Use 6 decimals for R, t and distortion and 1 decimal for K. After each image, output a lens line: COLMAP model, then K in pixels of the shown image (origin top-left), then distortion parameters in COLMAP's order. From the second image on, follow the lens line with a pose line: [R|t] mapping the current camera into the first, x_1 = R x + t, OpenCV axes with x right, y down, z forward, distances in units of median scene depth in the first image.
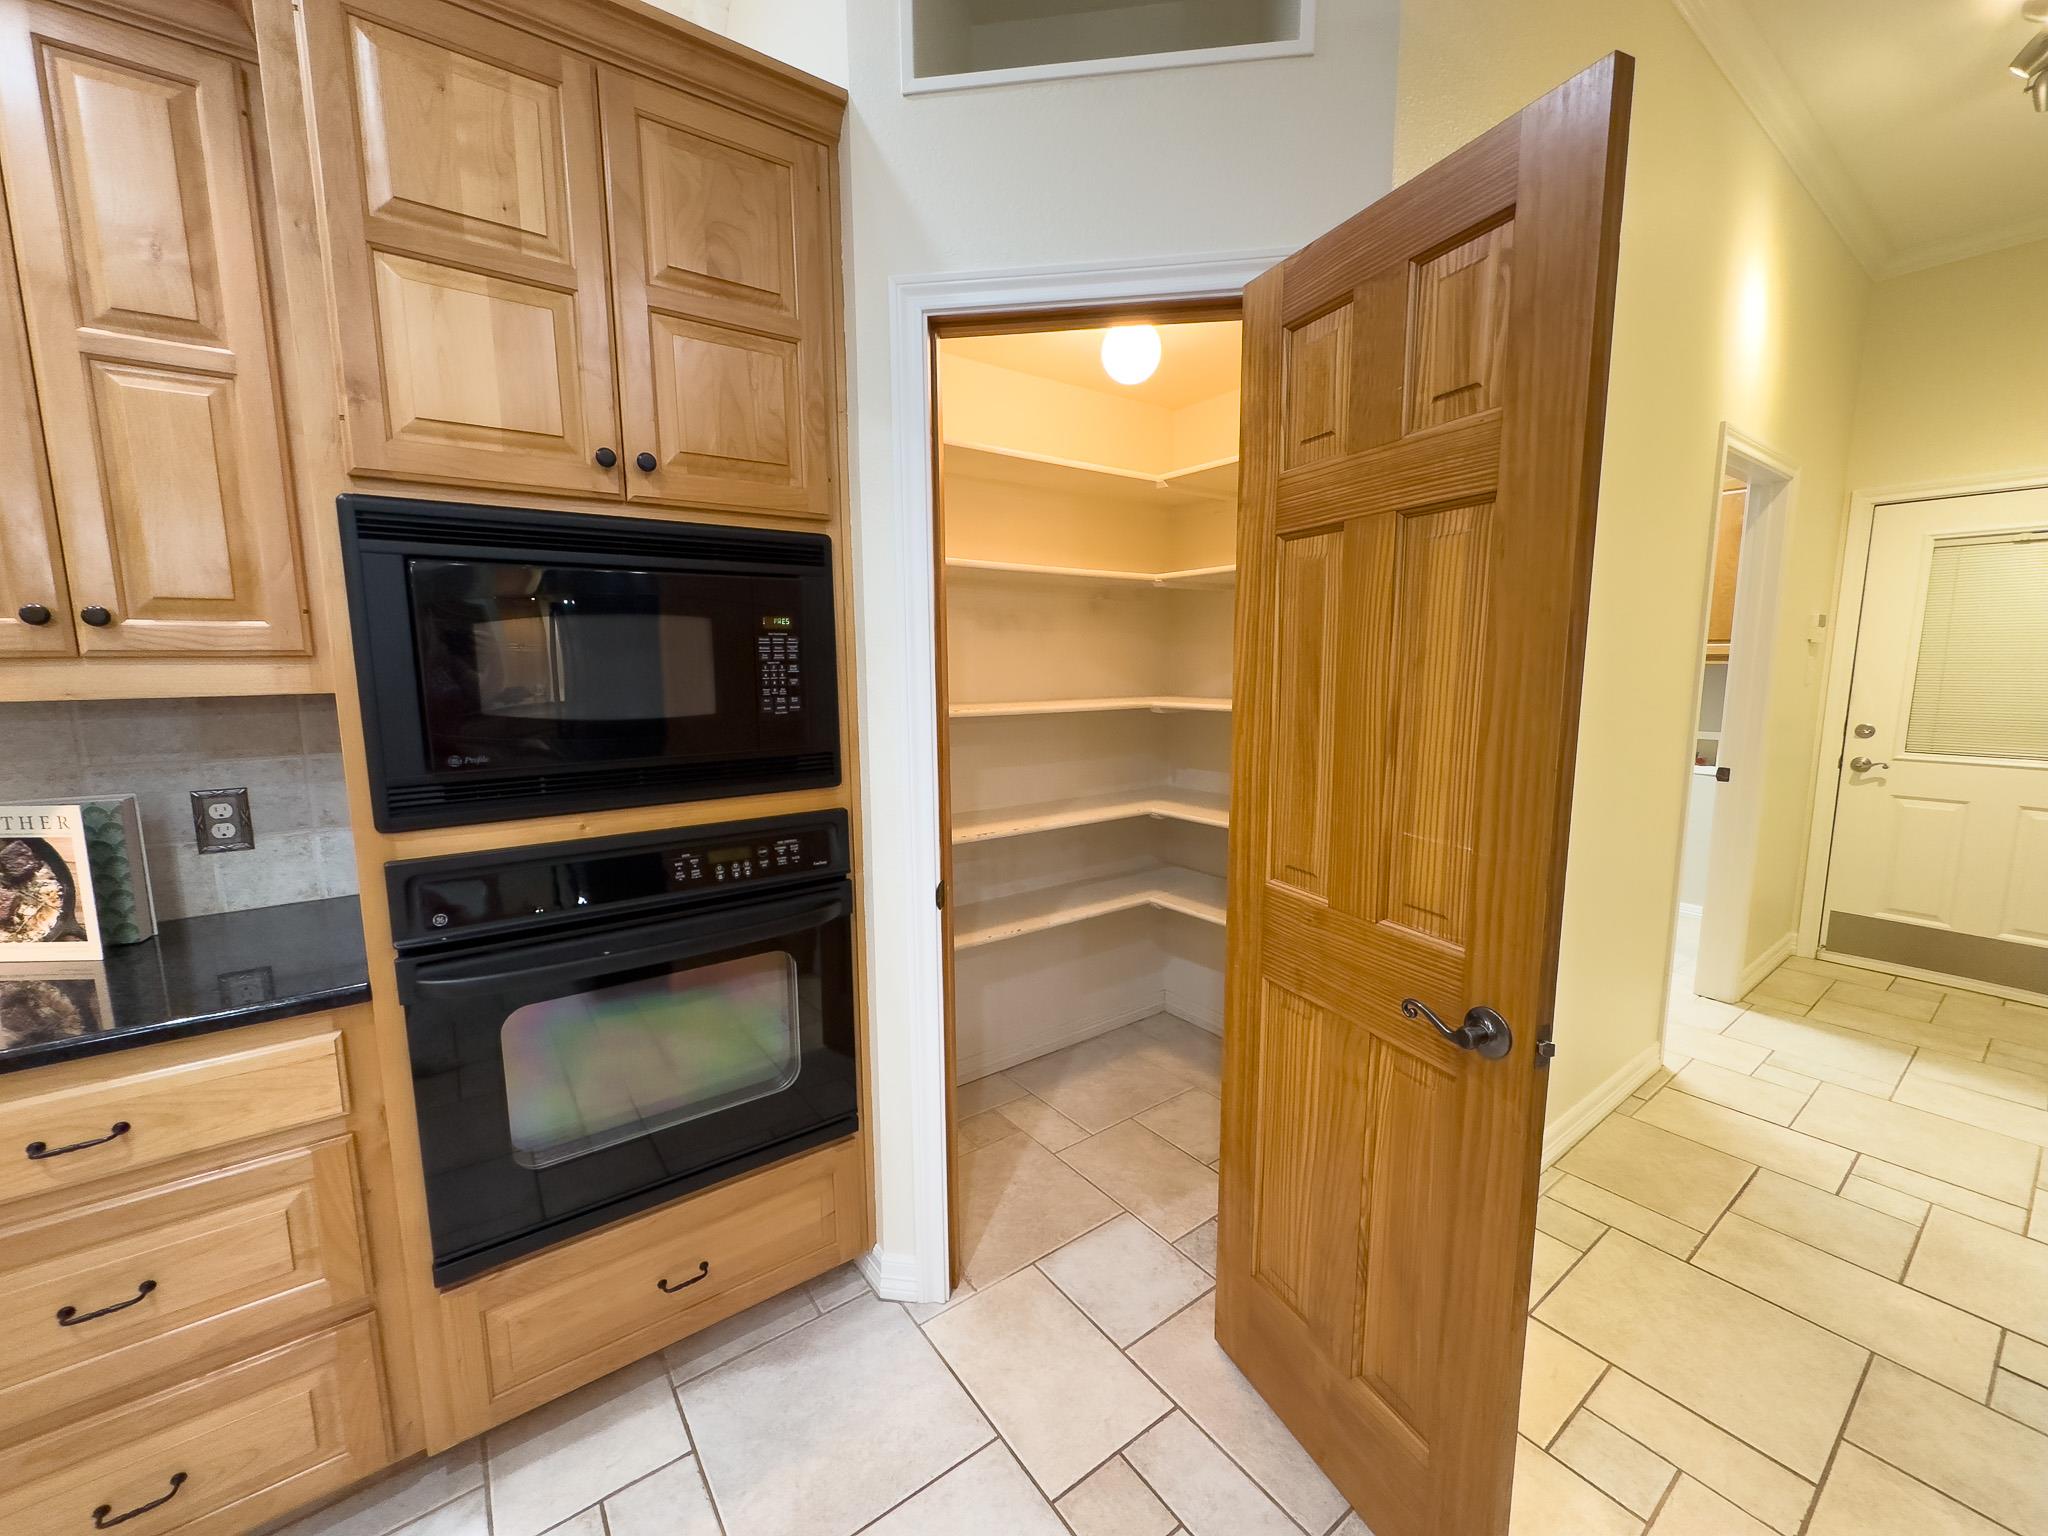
lens RADIAL K [[819.9, 0, 1024.0], [0, 819.9, 768.0], [0, 0, 1]] dist [-0.000573, -0.000054]
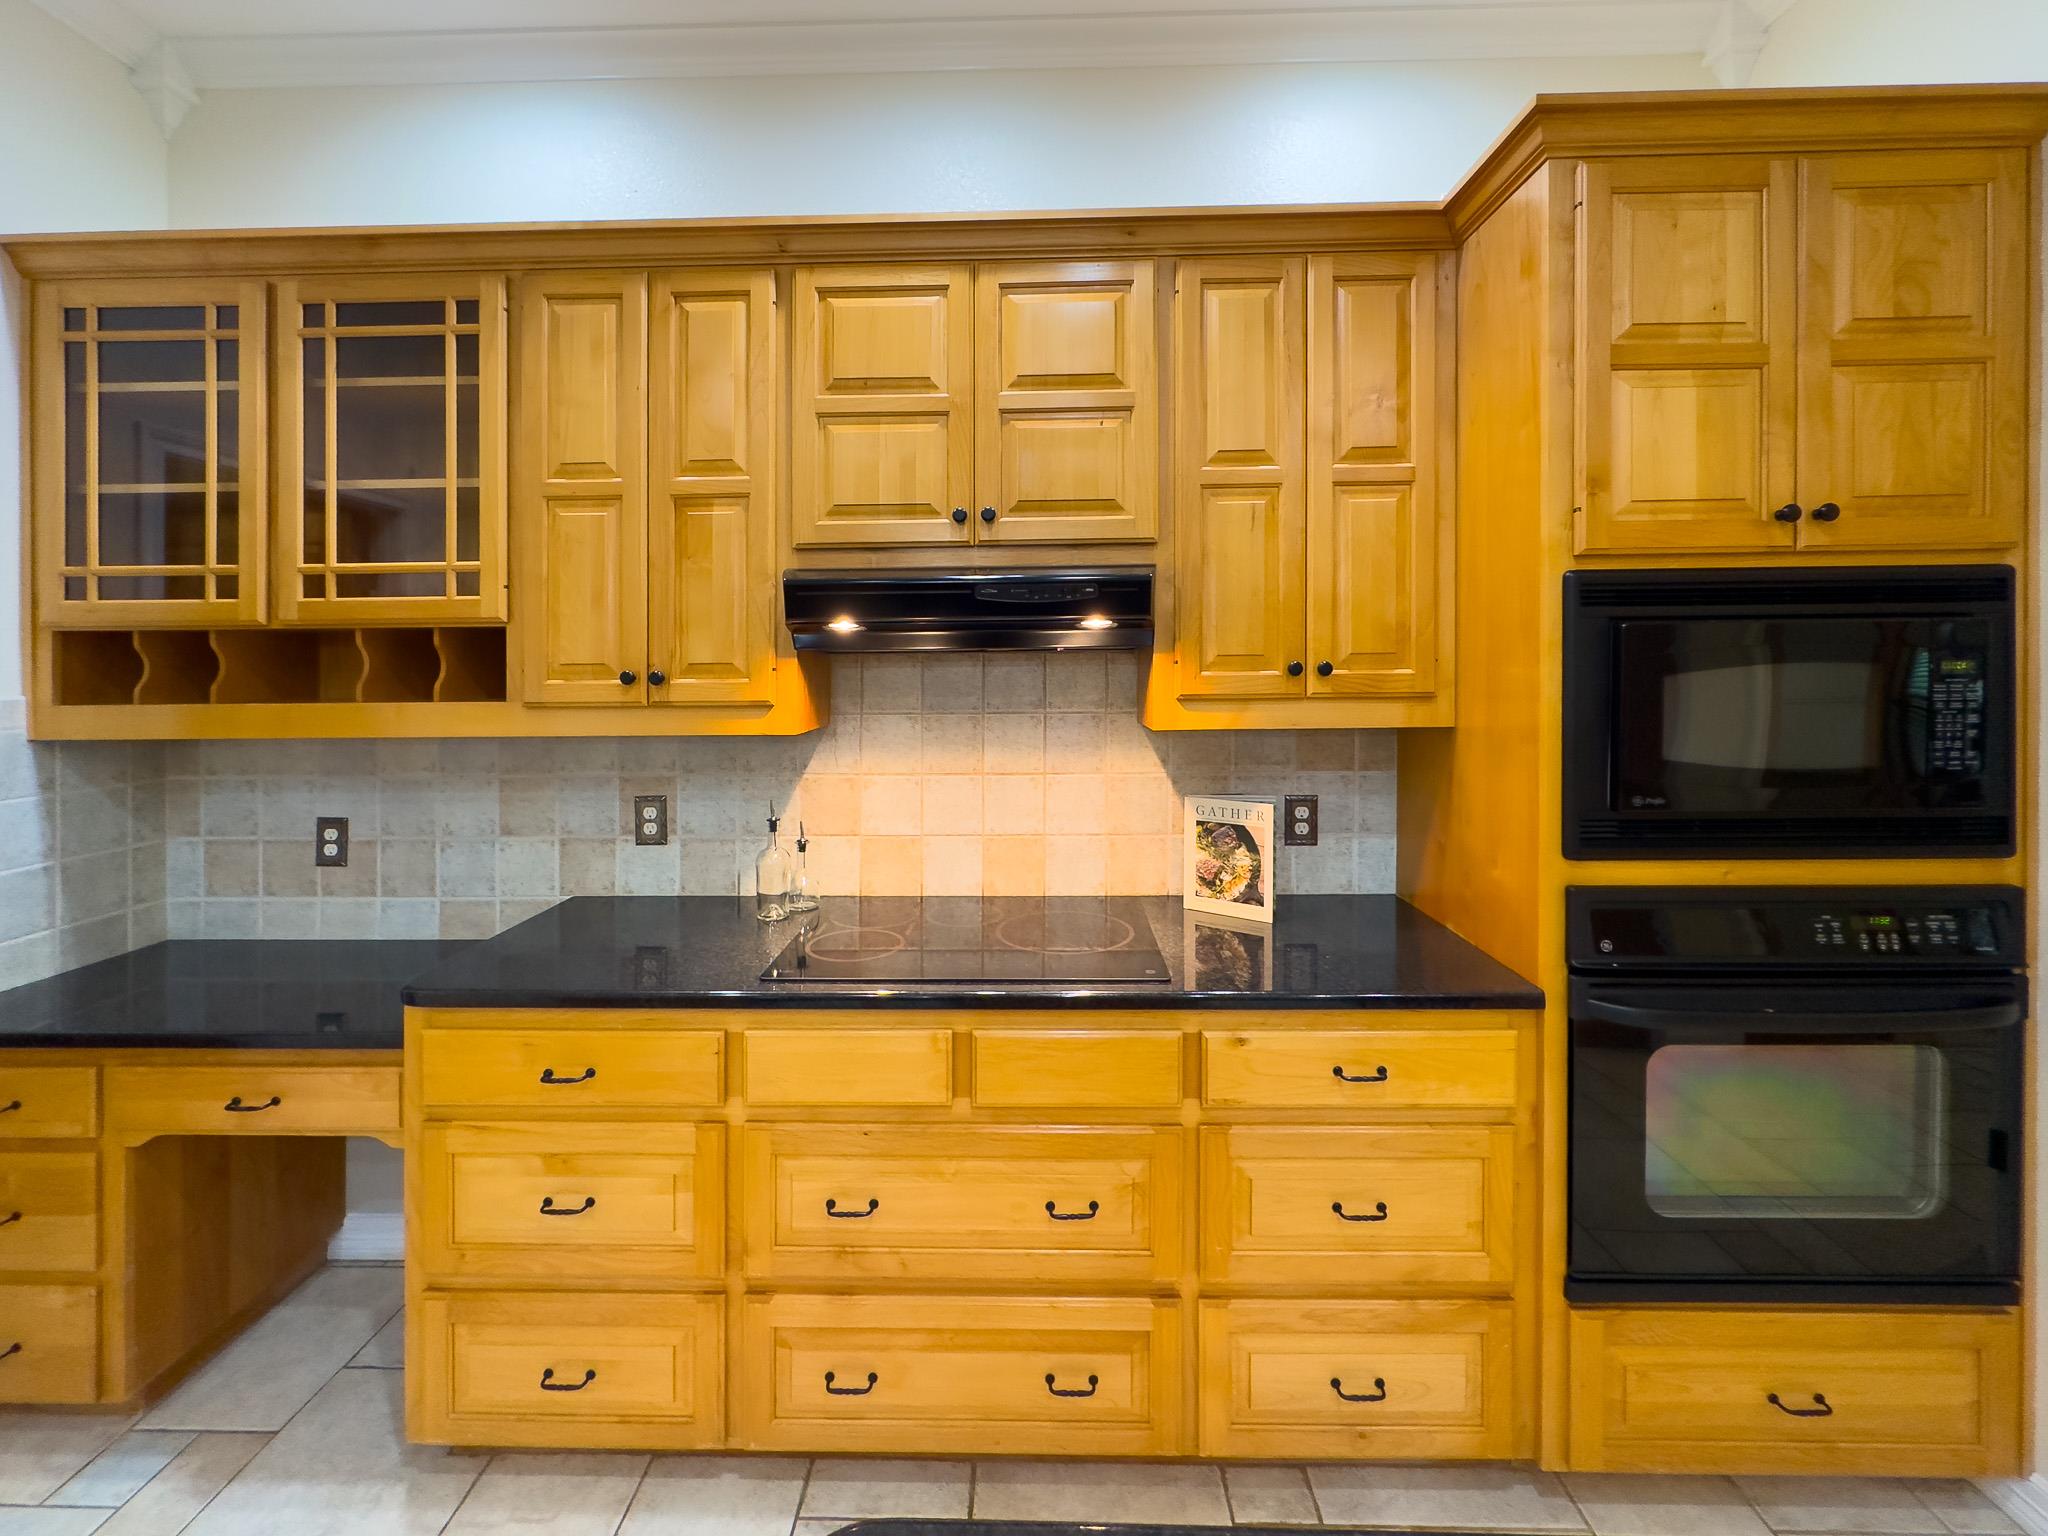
lens RADIAL K [[846.2, 0, 986.4], [0, 846.2, 661.3], [0, 0, 1]] dist [-0.001018, 0.000208]
pose [[0.791446, -0.000475, -0.611238, -0.638898], [-0.077105, 0.991934, -0.100608, -0.011462], [0.606356, 0.126756, 0.785026, -0.398916]]
